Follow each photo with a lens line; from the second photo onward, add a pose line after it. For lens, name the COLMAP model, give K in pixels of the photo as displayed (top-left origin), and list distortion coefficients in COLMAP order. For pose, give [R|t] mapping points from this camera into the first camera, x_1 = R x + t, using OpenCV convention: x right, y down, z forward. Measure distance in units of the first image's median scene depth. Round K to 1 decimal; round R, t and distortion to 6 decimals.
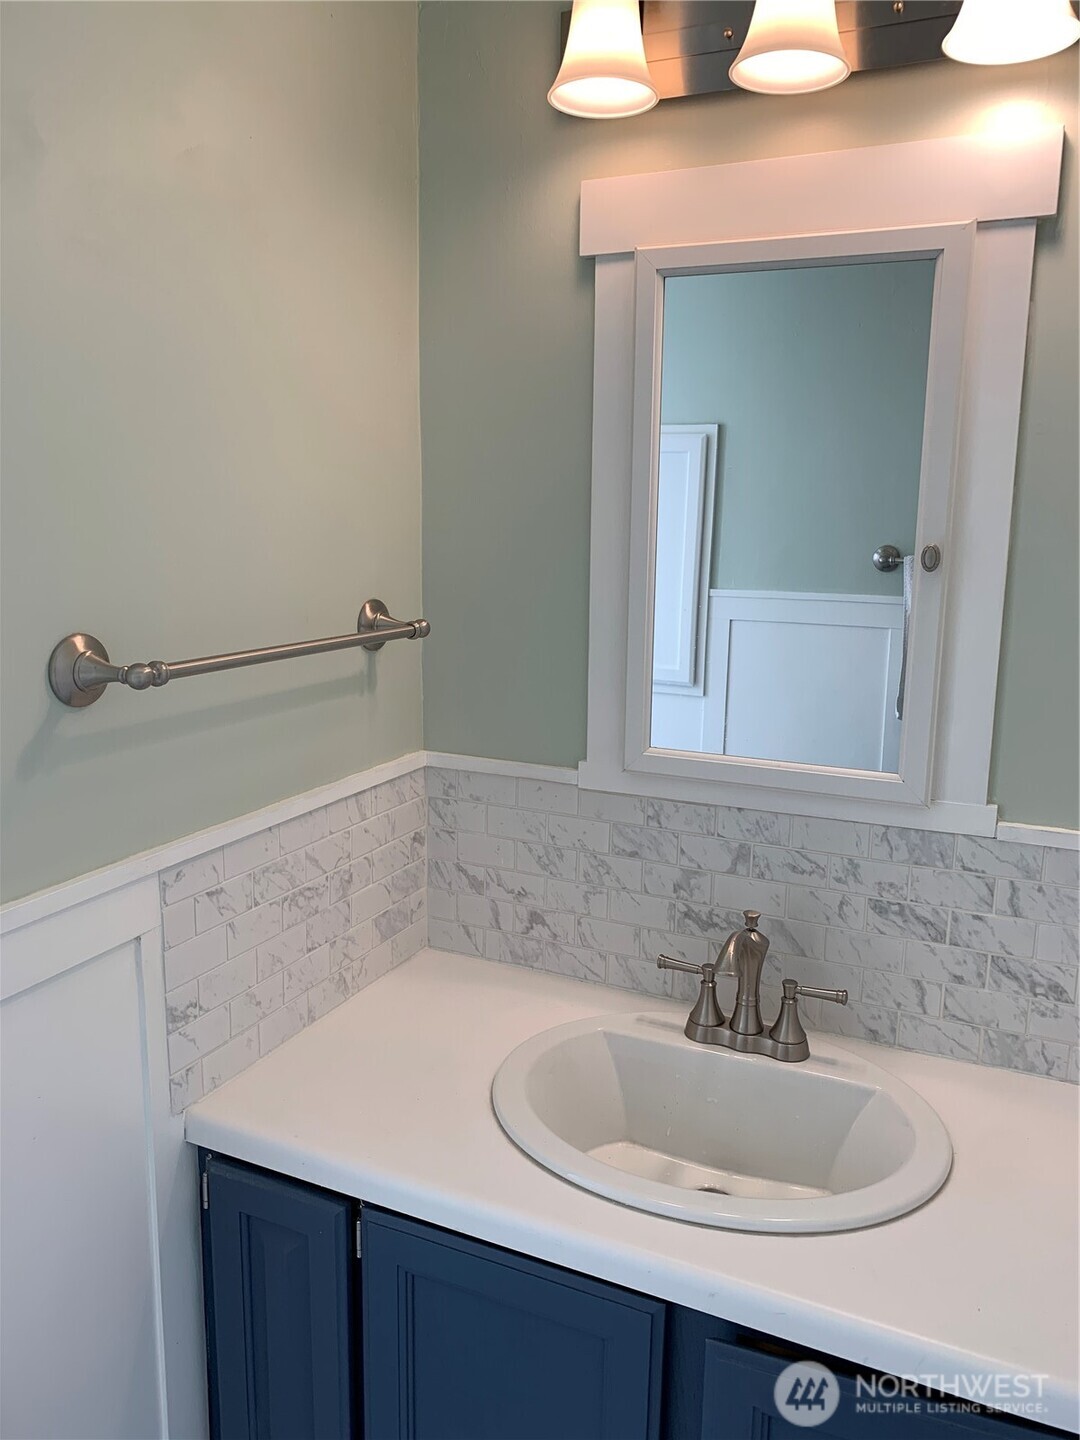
lens RADIAL K [[1101.6, 0, 540.5], [0, 1101.6, 711.4], [0, 0, 1]] dist [-0.010765, -0.001862]
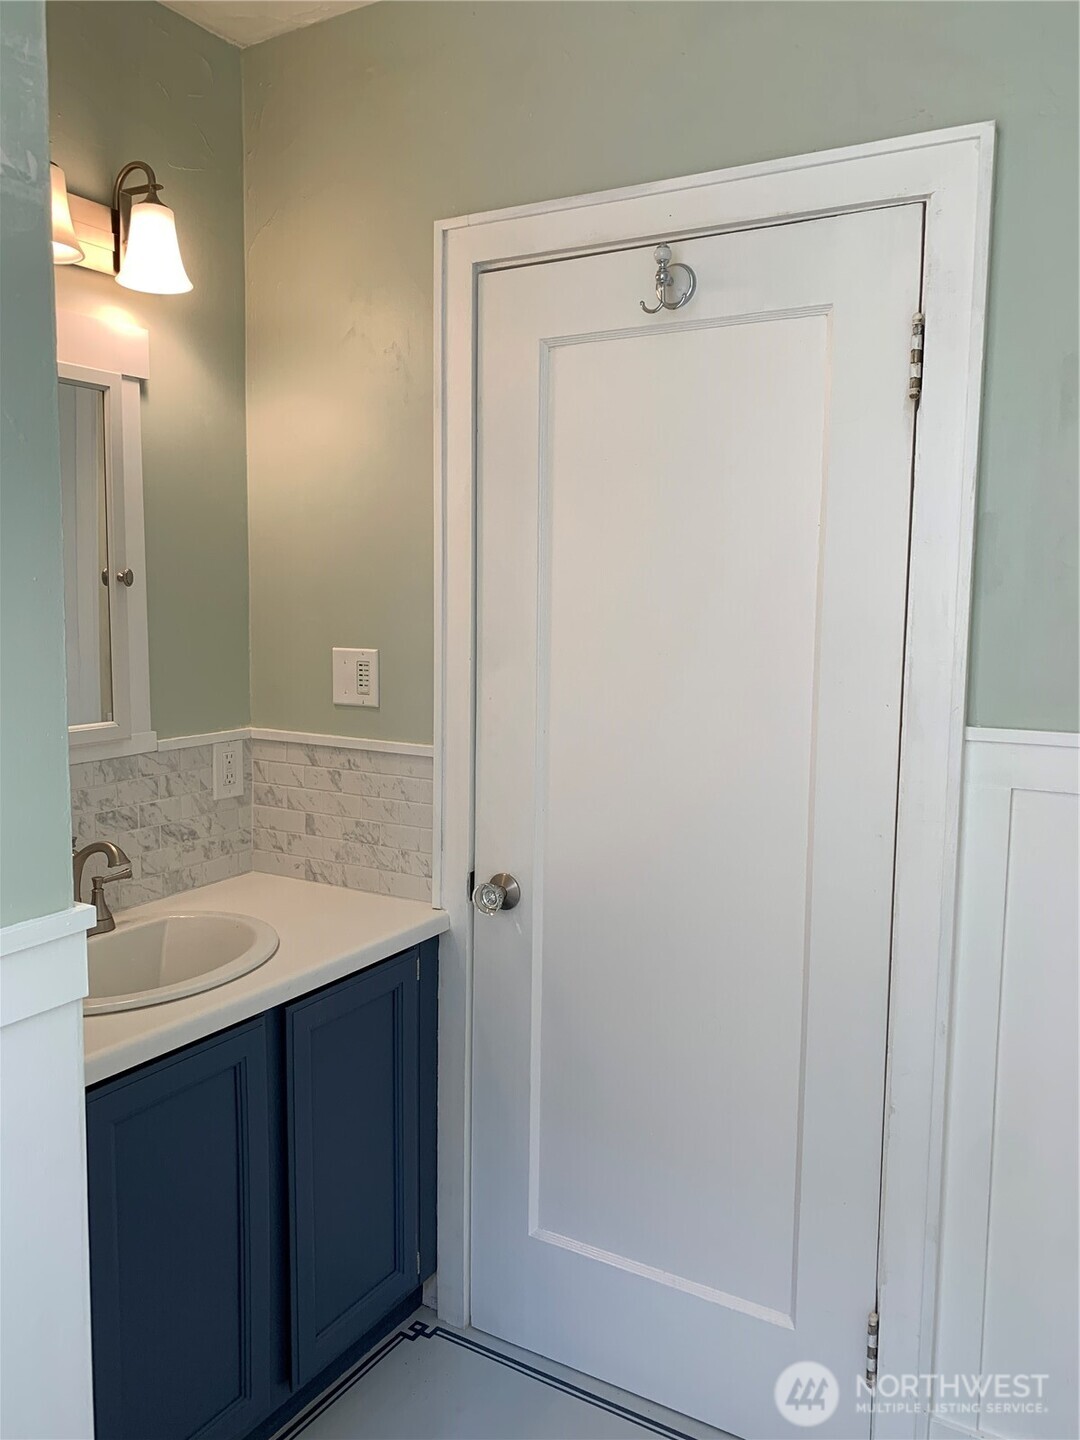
lens RADIAL K [[1101.6, 0, 540.8], [0, 1101.6, 720.0], [0, 0, 1]] dist [-0.010765, -0.001862]
pose [[0.123776, -0.133863, 0.983240, -1.070470], [0.176937, 0.977958, 0.110870, -0.008513], [-0.976408, 0.160248, 0.144733, 0.202048]]
